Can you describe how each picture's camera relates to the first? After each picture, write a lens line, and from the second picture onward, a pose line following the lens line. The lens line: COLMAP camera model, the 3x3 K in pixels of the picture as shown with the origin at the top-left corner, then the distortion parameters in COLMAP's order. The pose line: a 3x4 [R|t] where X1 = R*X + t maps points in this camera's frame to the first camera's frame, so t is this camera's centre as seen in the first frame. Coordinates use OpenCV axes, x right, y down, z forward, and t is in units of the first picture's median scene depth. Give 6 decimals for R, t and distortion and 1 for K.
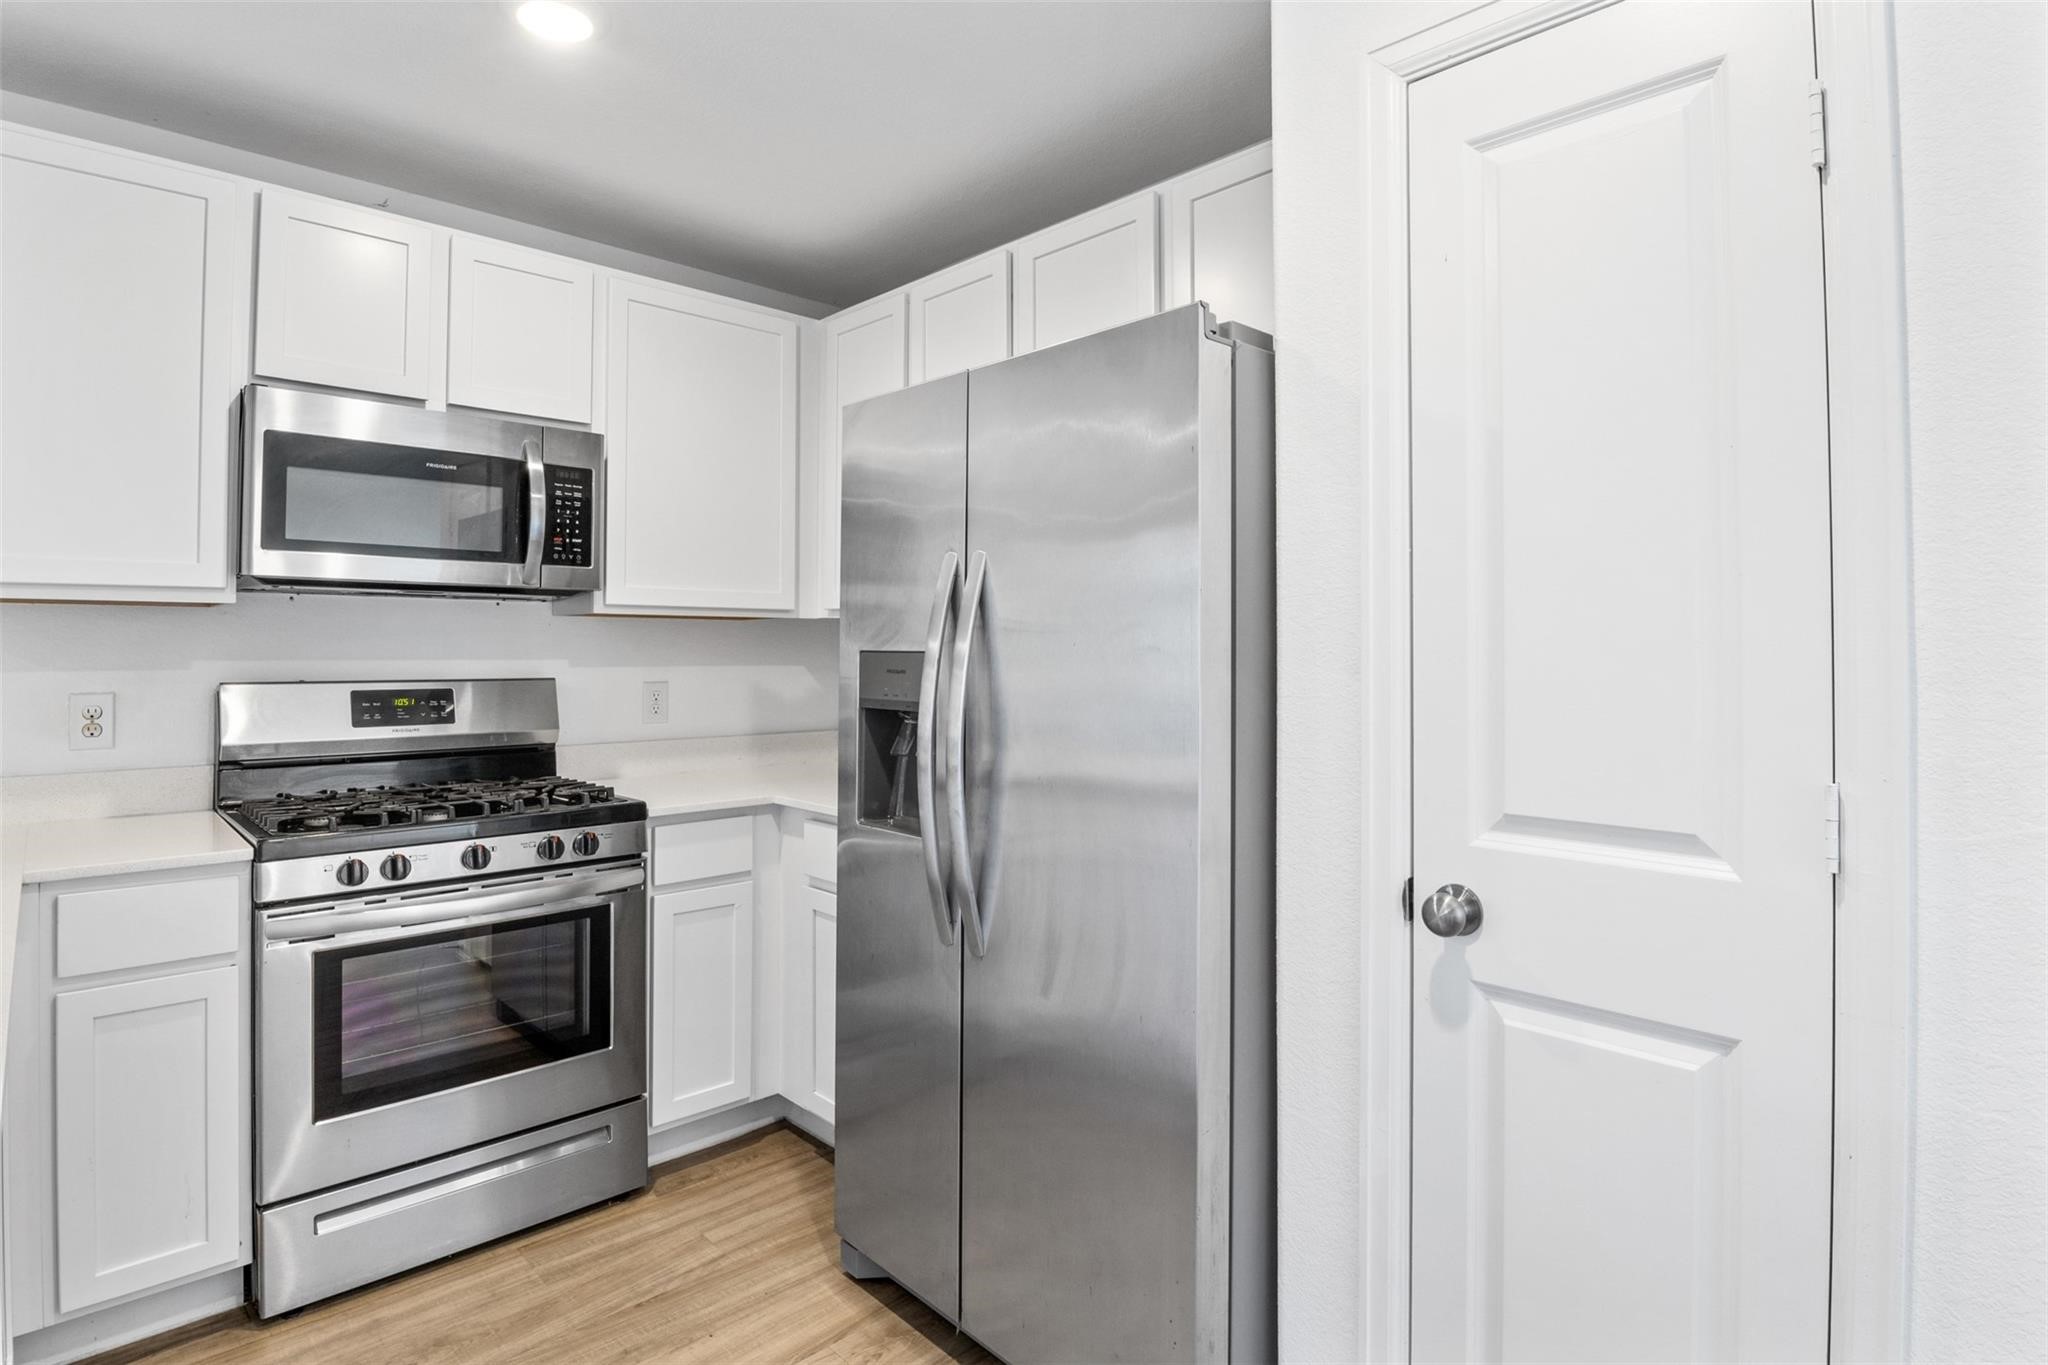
lens RADIAL K [[1040.3, 0, 1021.2], [0, 1040.3, 640.6], [0, 0, 1]] dist [-0.031530, -0.000219]
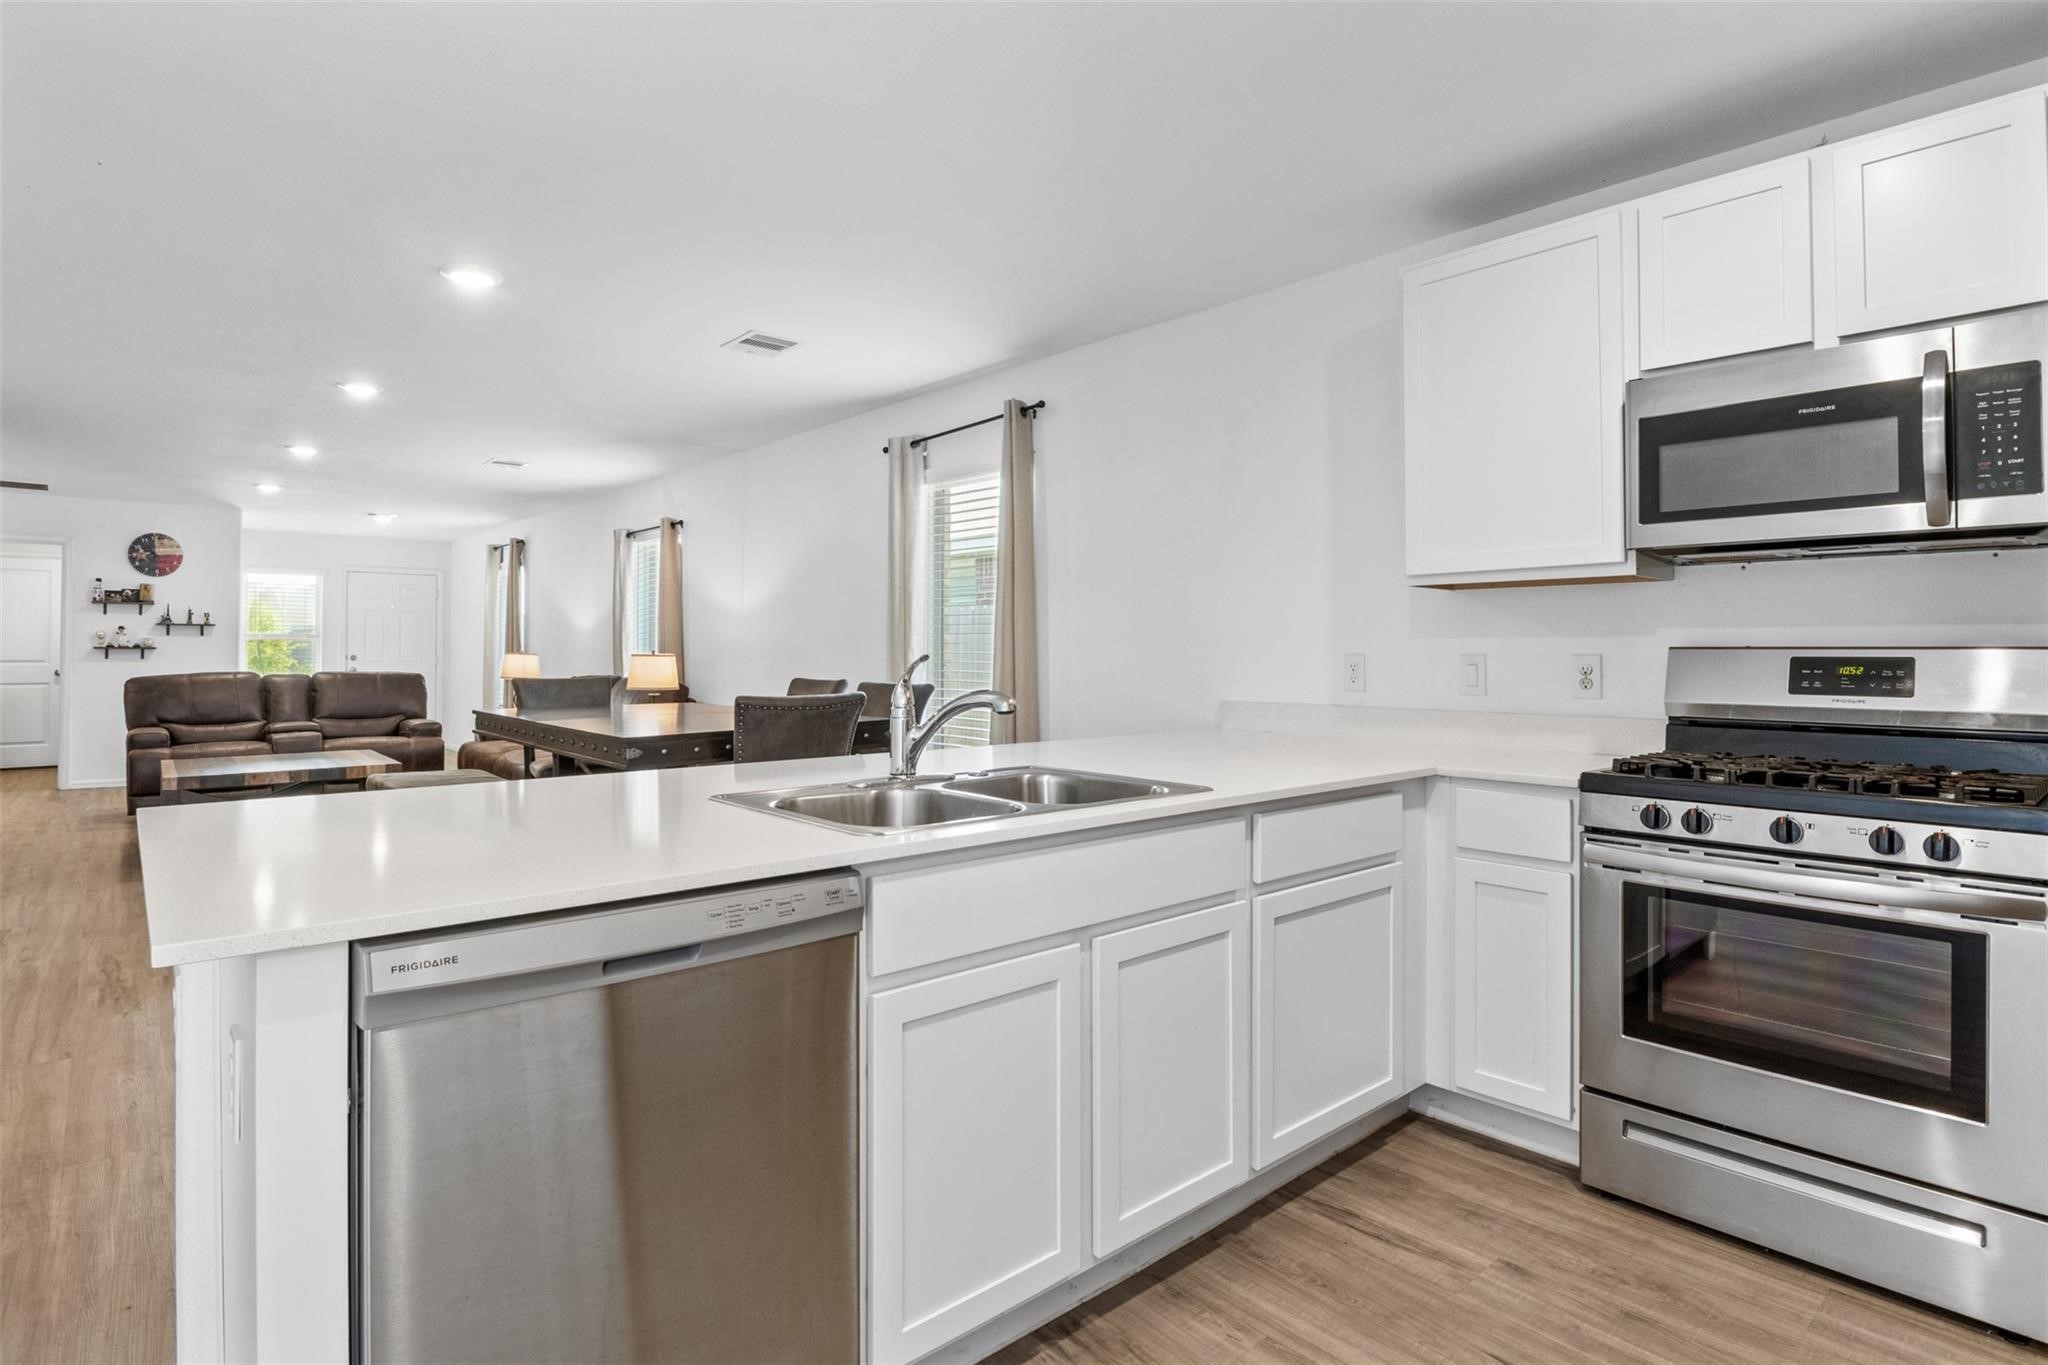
lens RADIAL K [[1036.7, 0, 1028.5], [0, 1036.7, 660.4], [0, 0, 1]] dist [-0.010771, -0.000201]
pose [[-0.023988, 0.007568, -0.999684, 0.390071], [0.007806, 0.999942, 0.007383, 0.043966], [0.999682, -0.007626, -0.024046, 0.330978]]
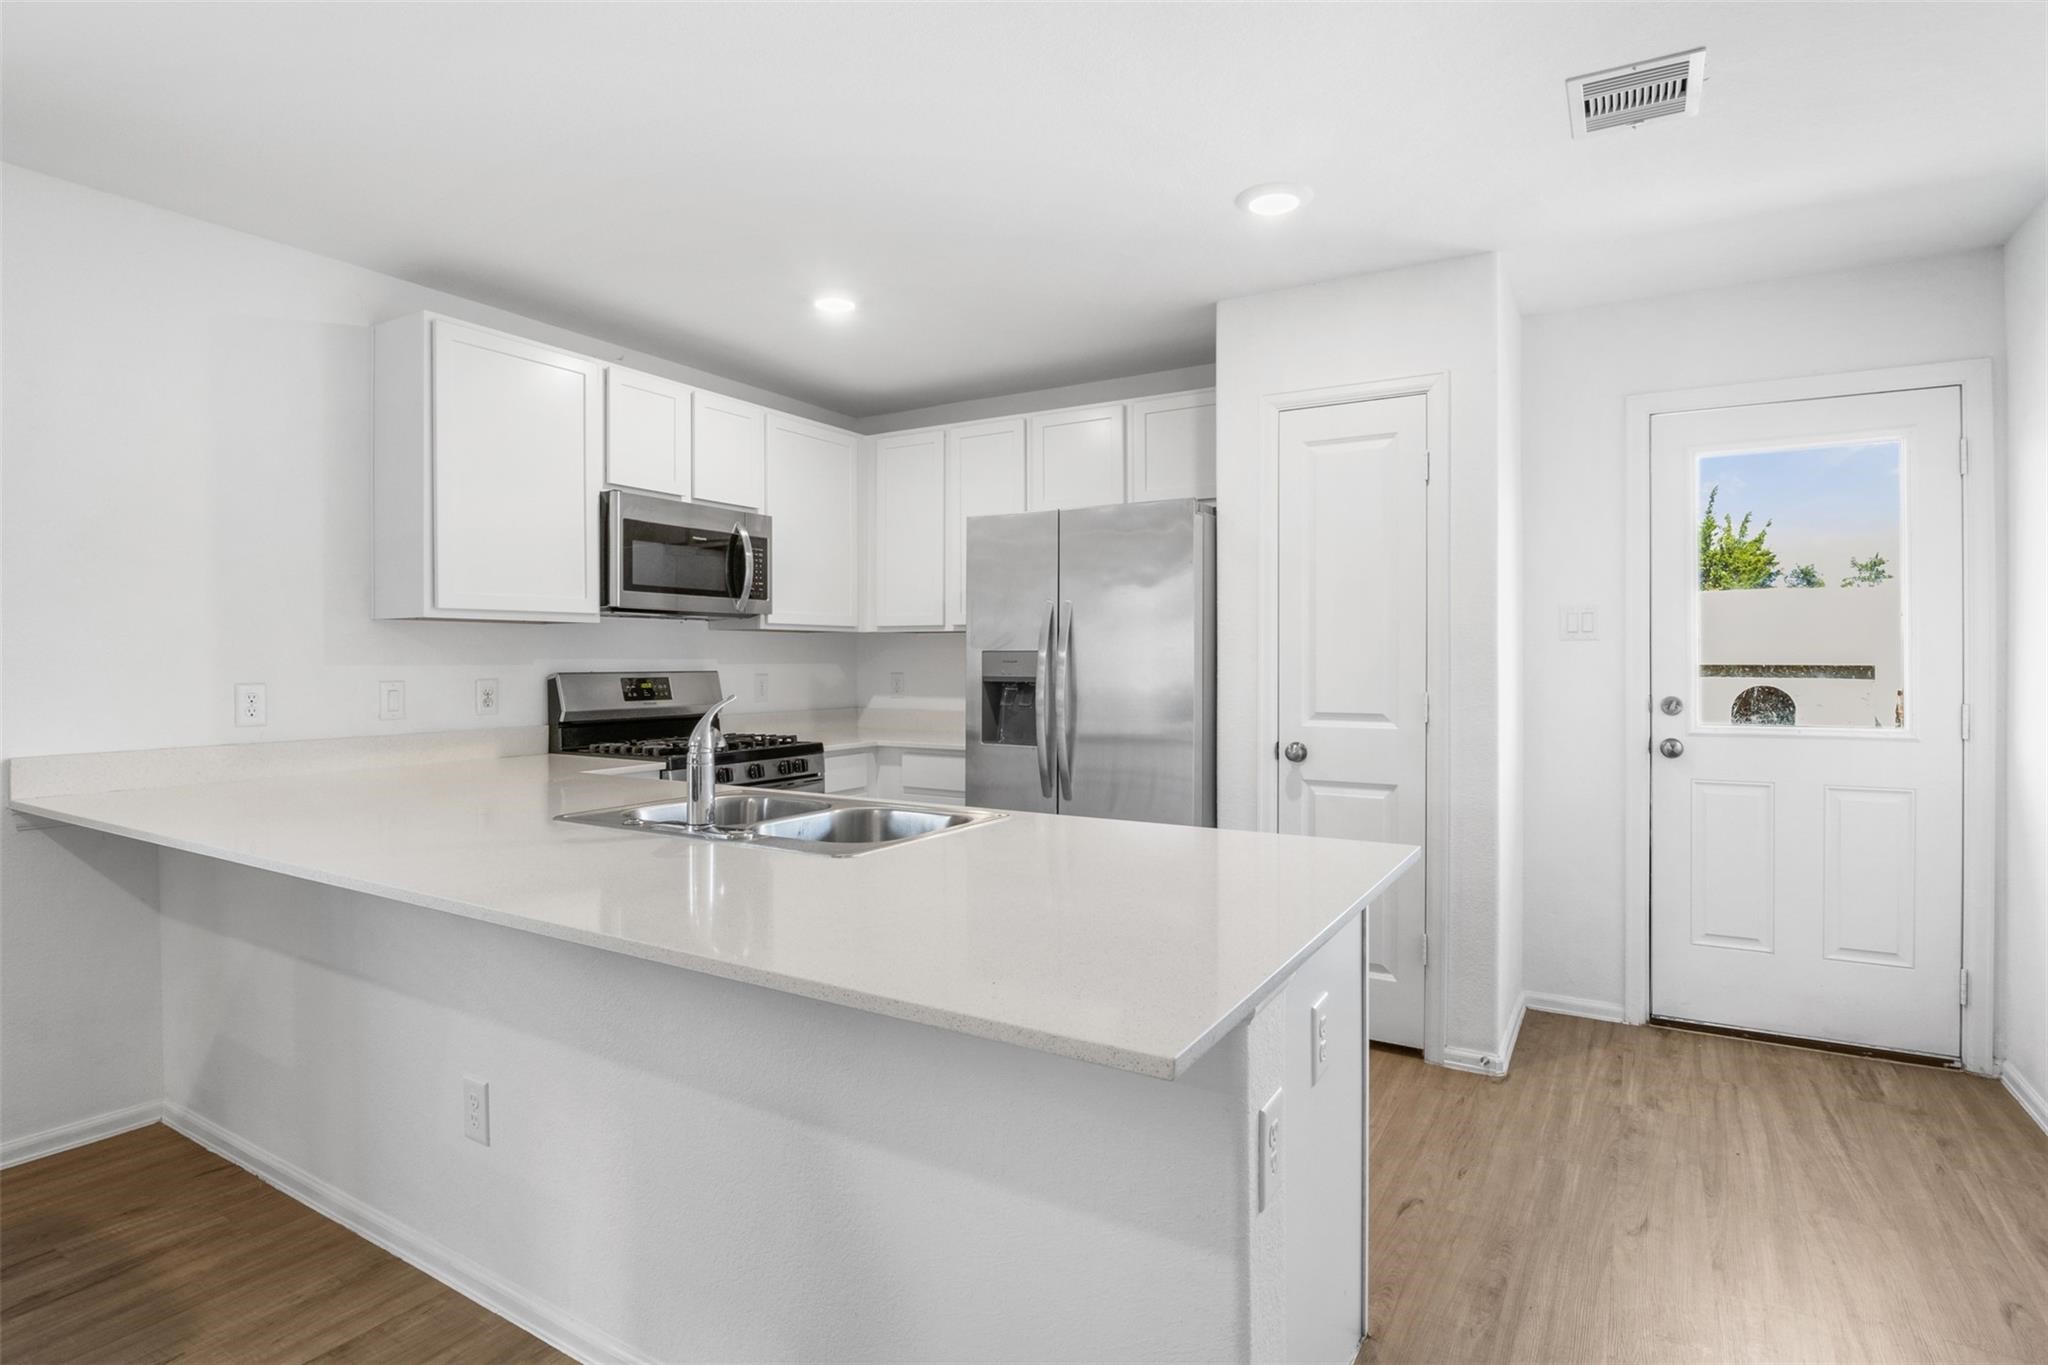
lens RADIAL K [[1036.7, 0, 1028.5], [0, 1036.7, 660.4], [0, 0, 1]] dist [-0.010771, -0.000201]
pose [[0.960407, -0.001752, 0.278595, -0.555884], [-0.000957, 0.999954, 0.009587, 0.006862], [-0.278599, -0.009474, 0.960361, -0.761161]]
